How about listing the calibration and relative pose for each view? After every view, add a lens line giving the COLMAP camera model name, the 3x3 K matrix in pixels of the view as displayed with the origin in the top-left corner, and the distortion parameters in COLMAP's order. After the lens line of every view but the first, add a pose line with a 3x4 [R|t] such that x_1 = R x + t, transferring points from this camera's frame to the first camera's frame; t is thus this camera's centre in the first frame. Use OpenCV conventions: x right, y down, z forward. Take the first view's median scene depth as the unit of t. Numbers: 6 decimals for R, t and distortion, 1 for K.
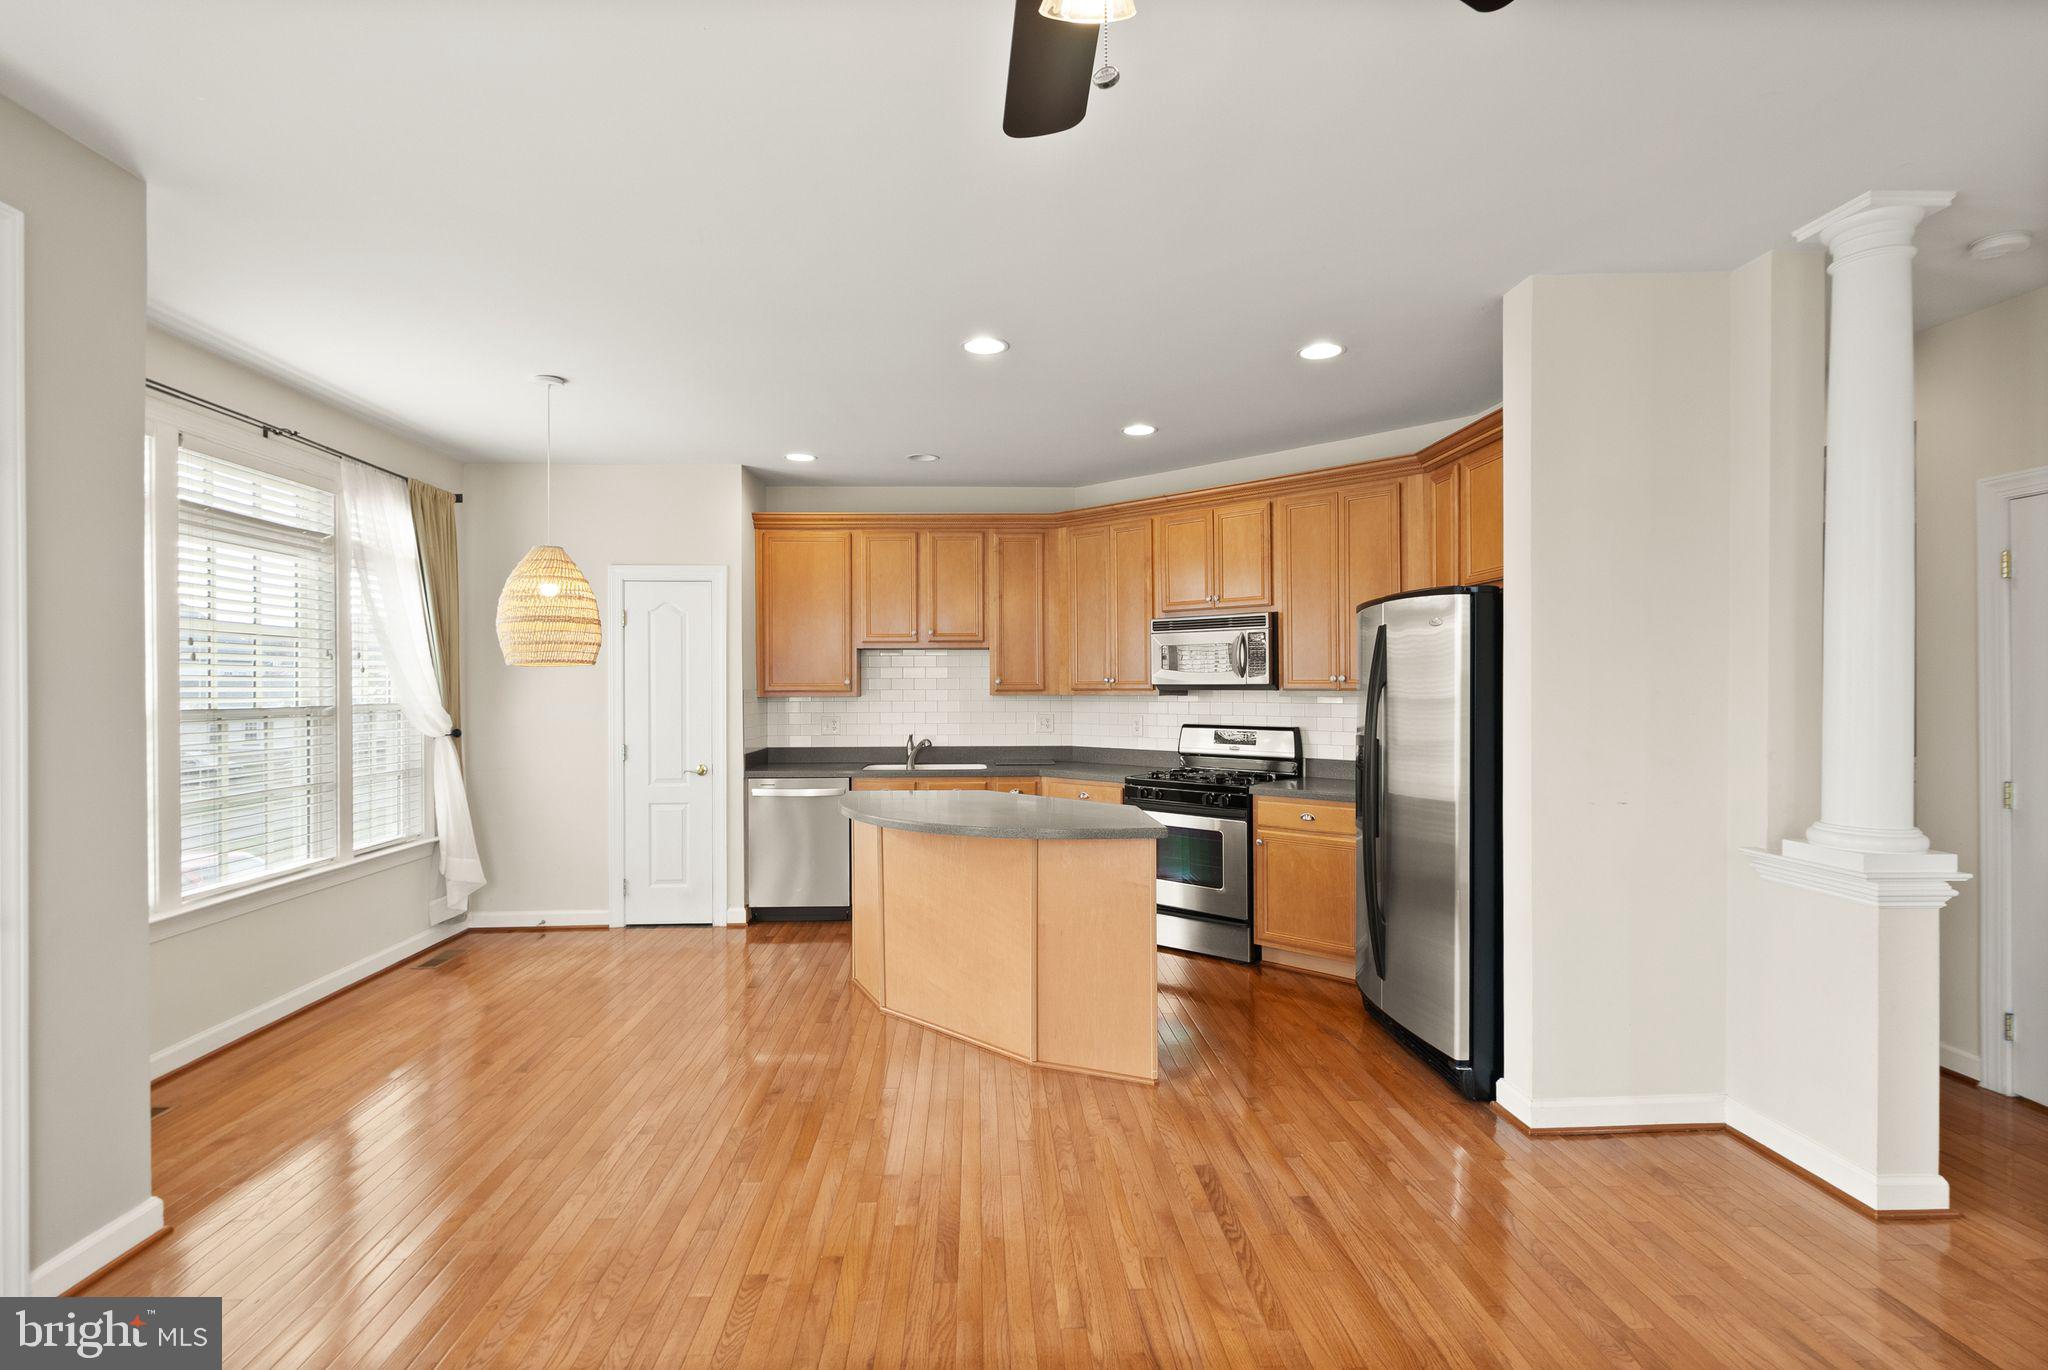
lens RADIAL K [[951.6, 0, 1016.3], [0, 951.6, 689.4], [0, 0, 1]] dist [-0.000101, 0.000056]
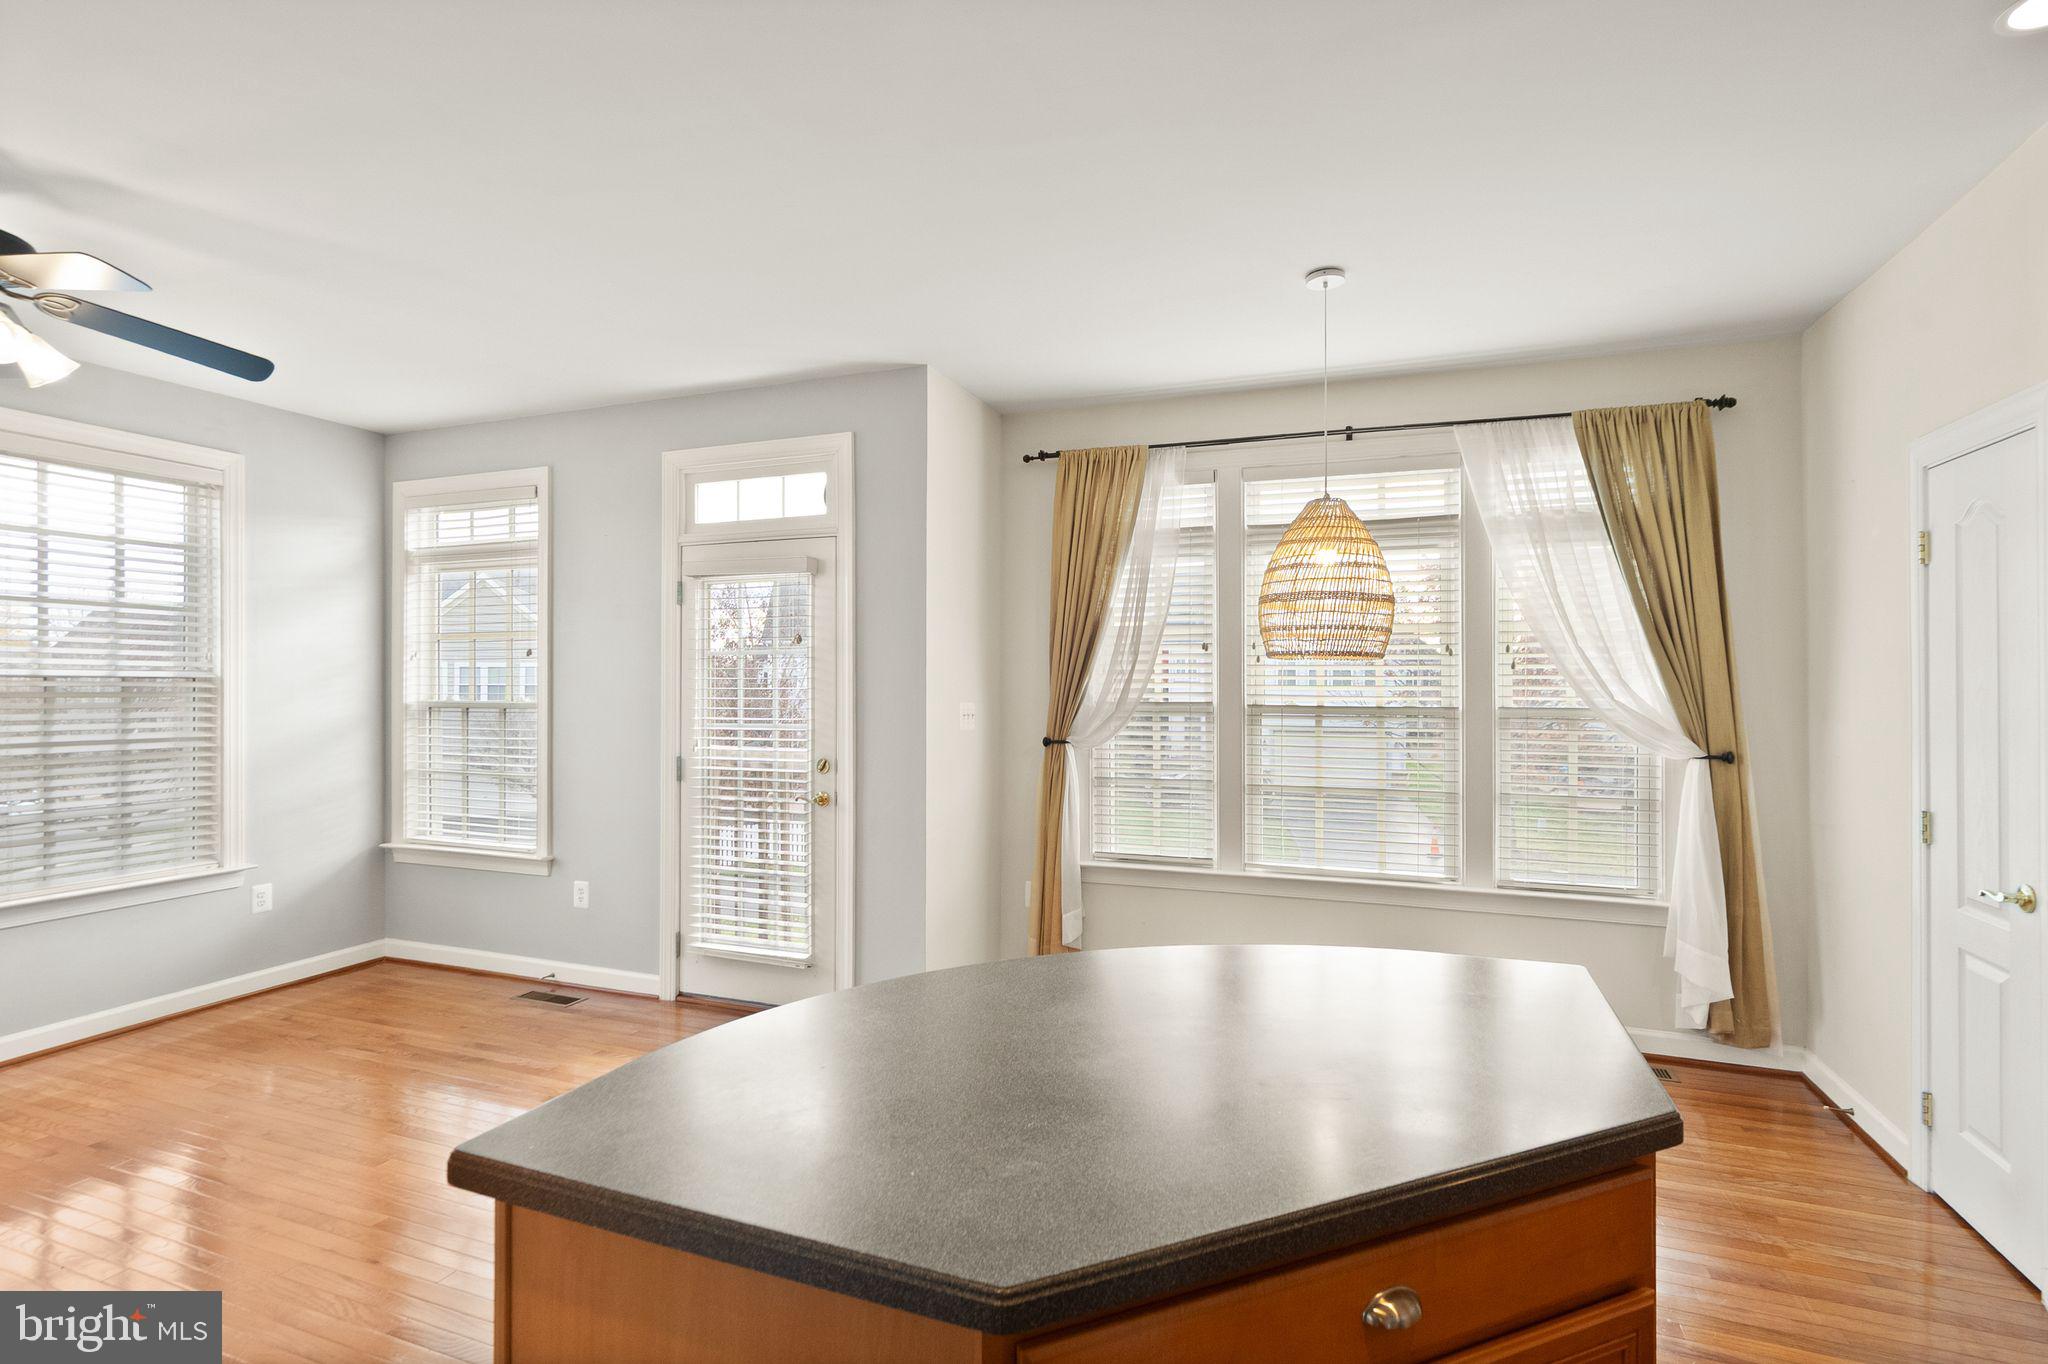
lens RADIAL K [[987.3, 0, 1024.0], [0, 987.3, 682.0], [0, 0, 1]] dist [-0.000626, -0.000258]
pose [[-0.408430, 0.002449, -0.912786, 0.240157], [-0.002543, 0.999989, 0.003821, -0.007735], [0.912786, 0.003882, -0.408420, 0.842306]]
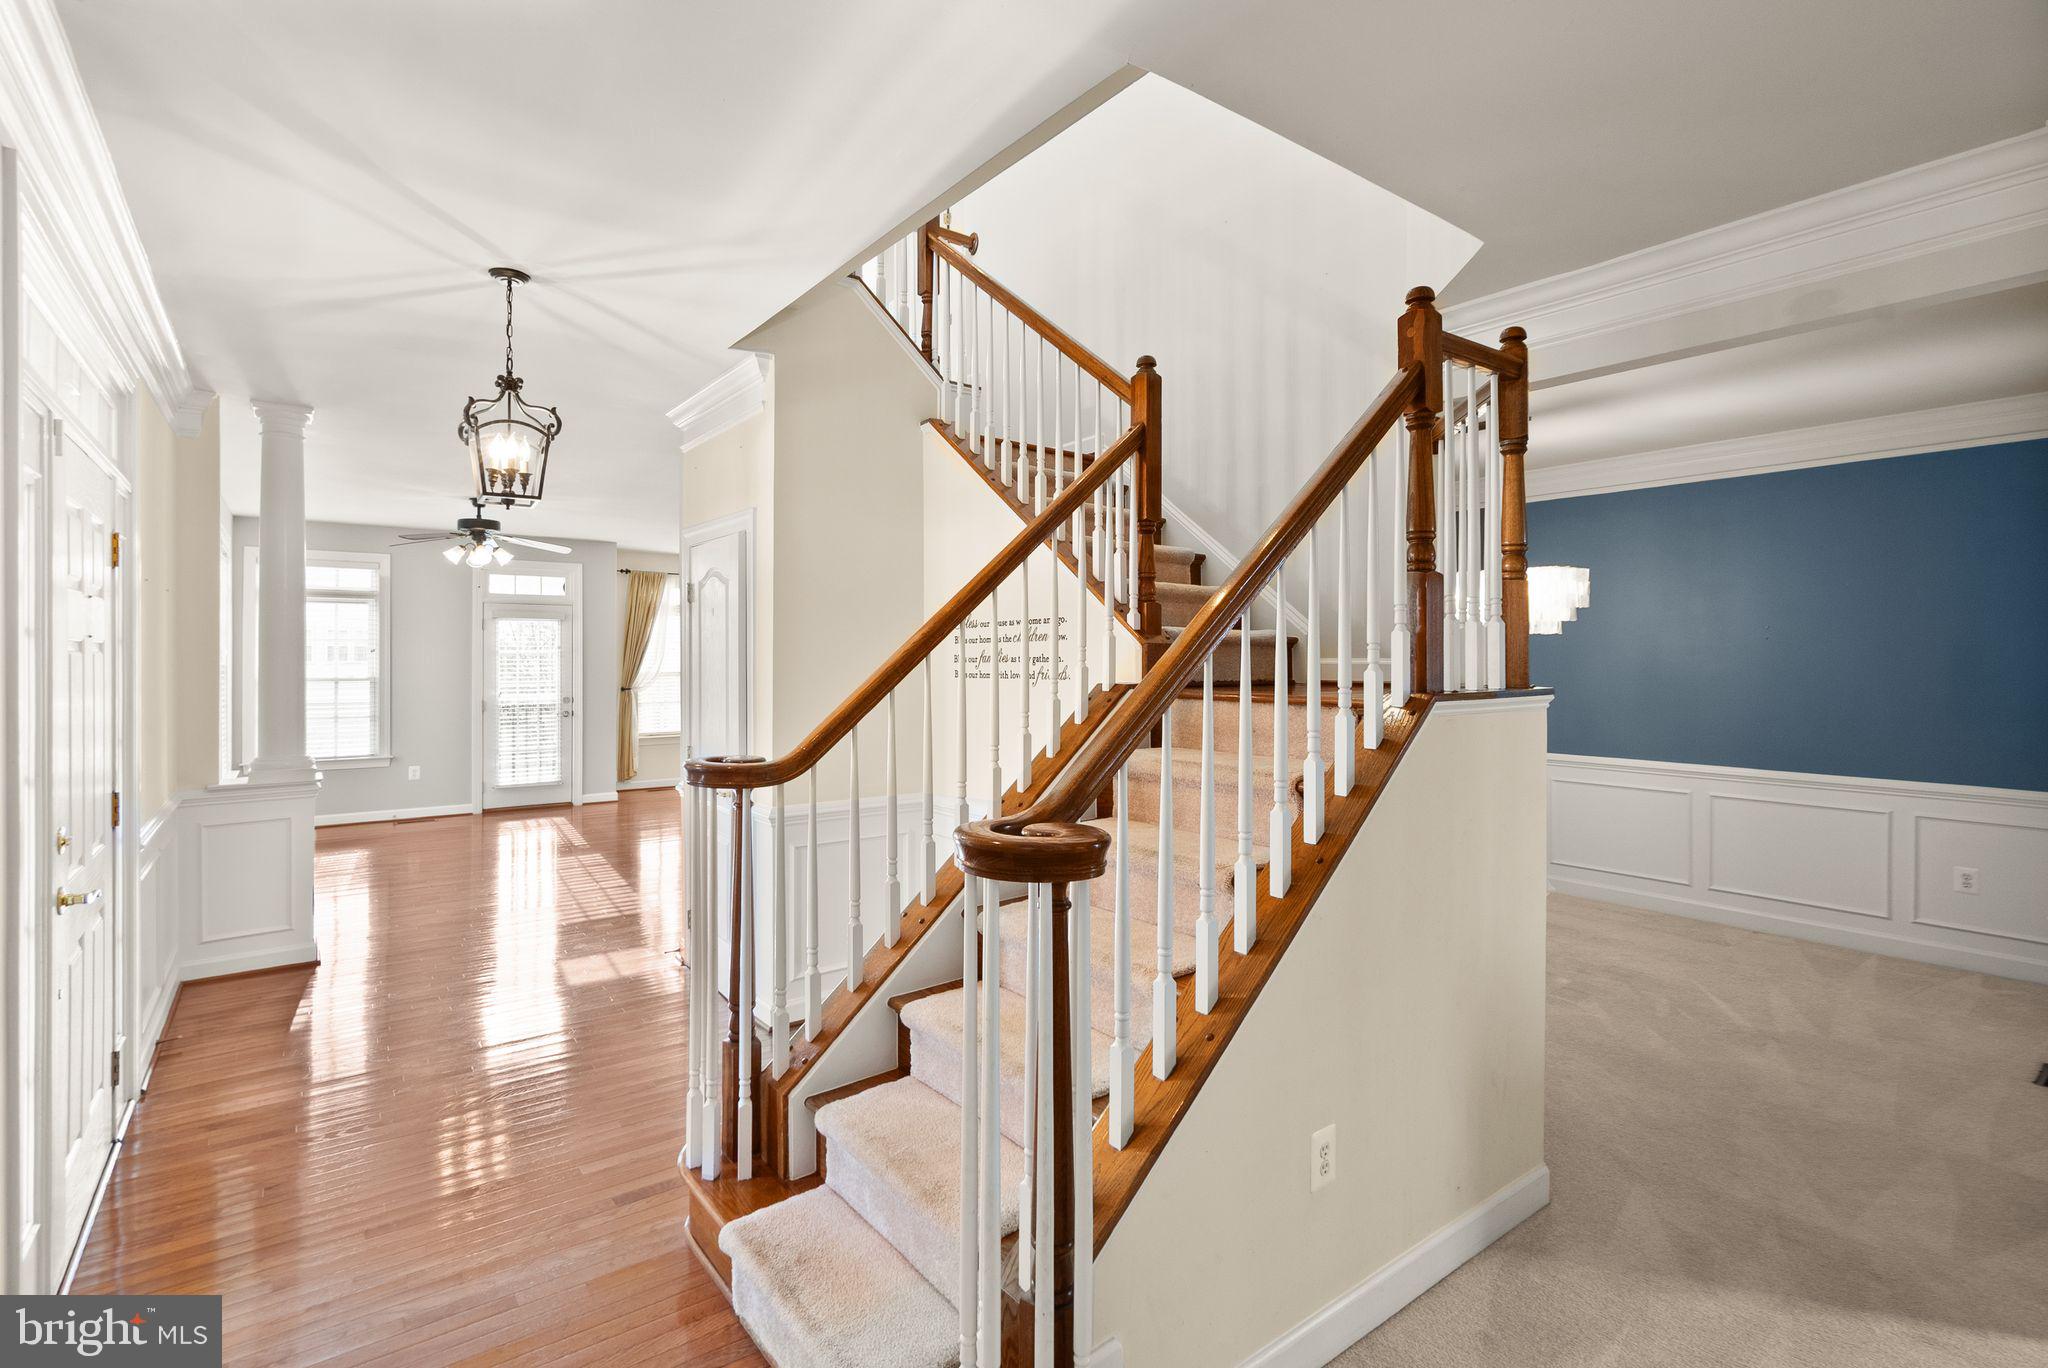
lens RADIAL K [[988.2, 0, 1066.4], [0, 988.2, 657.9], [0, 0, 1]] dist [-0.002081, 0.000023]
pose [[0.587912, 0.003900, -0.808915, 1.702336], [-0.003795, 0.999991, 0.002063, -0.026247], [0.808916, 0.001857, 0.587922, 0.028645]]
